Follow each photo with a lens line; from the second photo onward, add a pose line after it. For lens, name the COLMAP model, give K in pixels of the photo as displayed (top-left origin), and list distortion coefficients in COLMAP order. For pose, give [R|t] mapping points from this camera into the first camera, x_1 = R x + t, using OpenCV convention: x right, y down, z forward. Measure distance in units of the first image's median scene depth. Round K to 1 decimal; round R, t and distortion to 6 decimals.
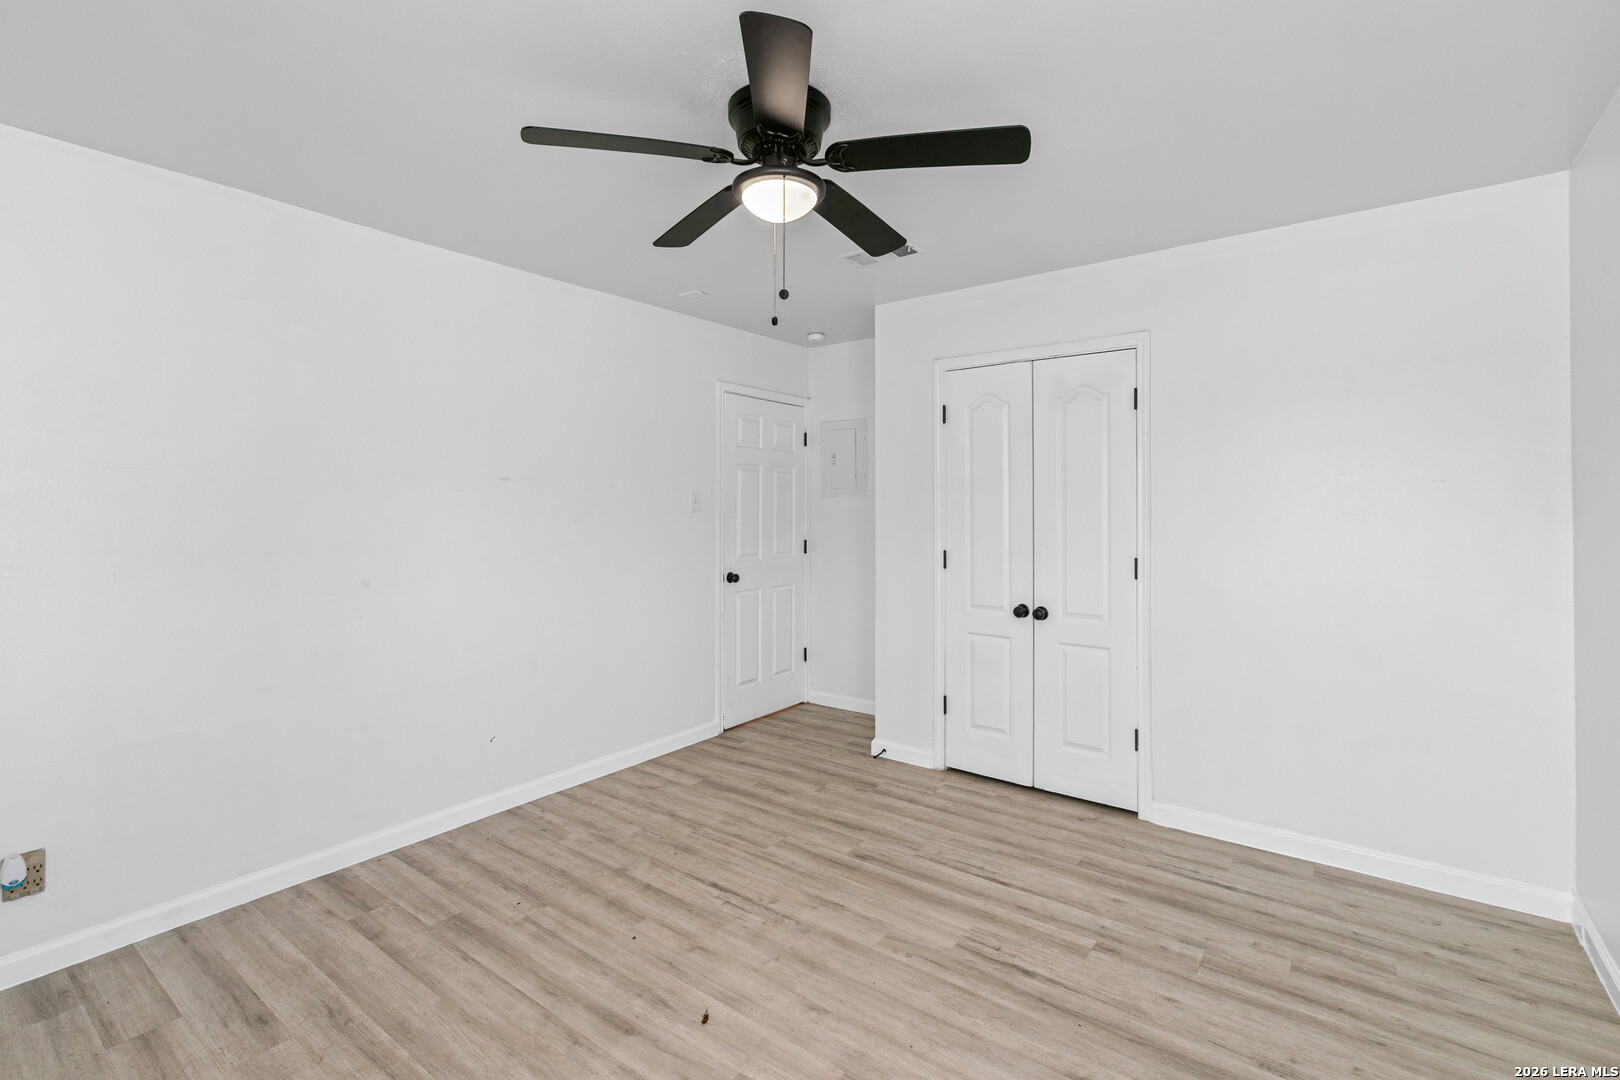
lens RADIAL K [[732.6, 0, 807.7], [0, 732.6, 532.1], [0, 0, 1]] dist [0.001119, -0.000340]
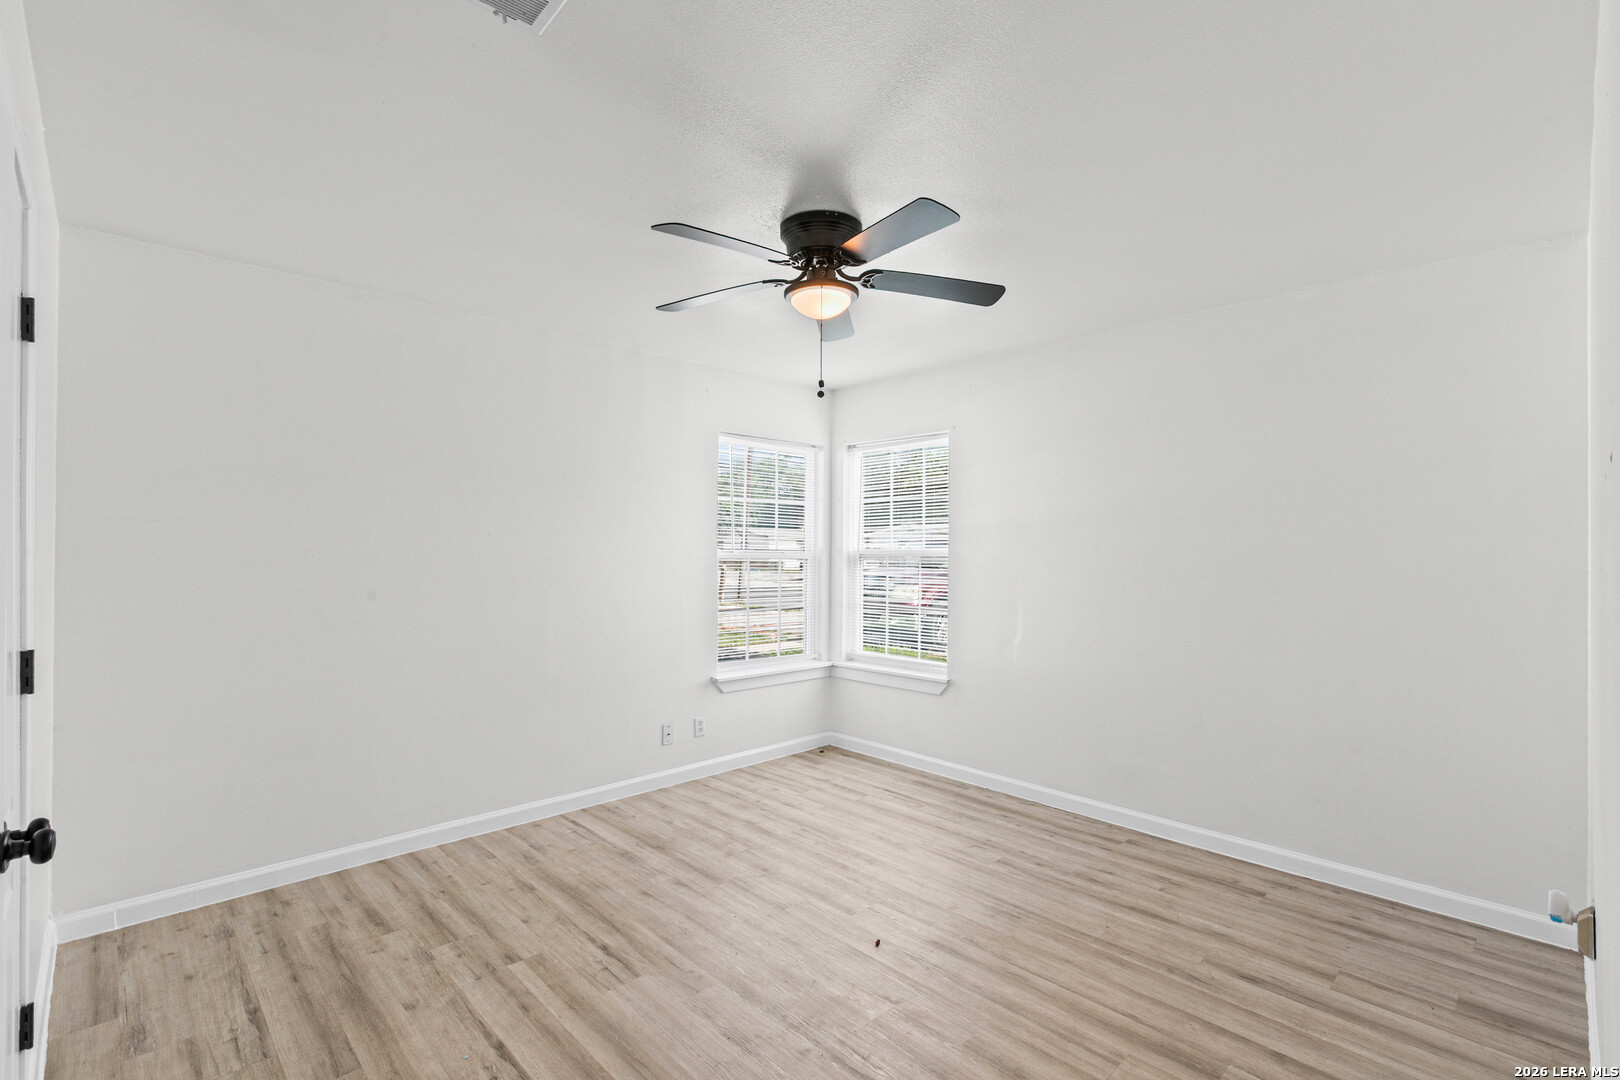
lens RADIAL K [[732.6, 0, 807.7], [0, 732.6, 532.1], [0, 0, 1]] dist [0.001119, -0.000340]
pose [[-0.987274, 0.001280, 0.159023, -0.198136], [0.002537, 0.999967, 0.007698, -0.065540], [-0.159008, 0.008003, -0.987245, 2.019038]]
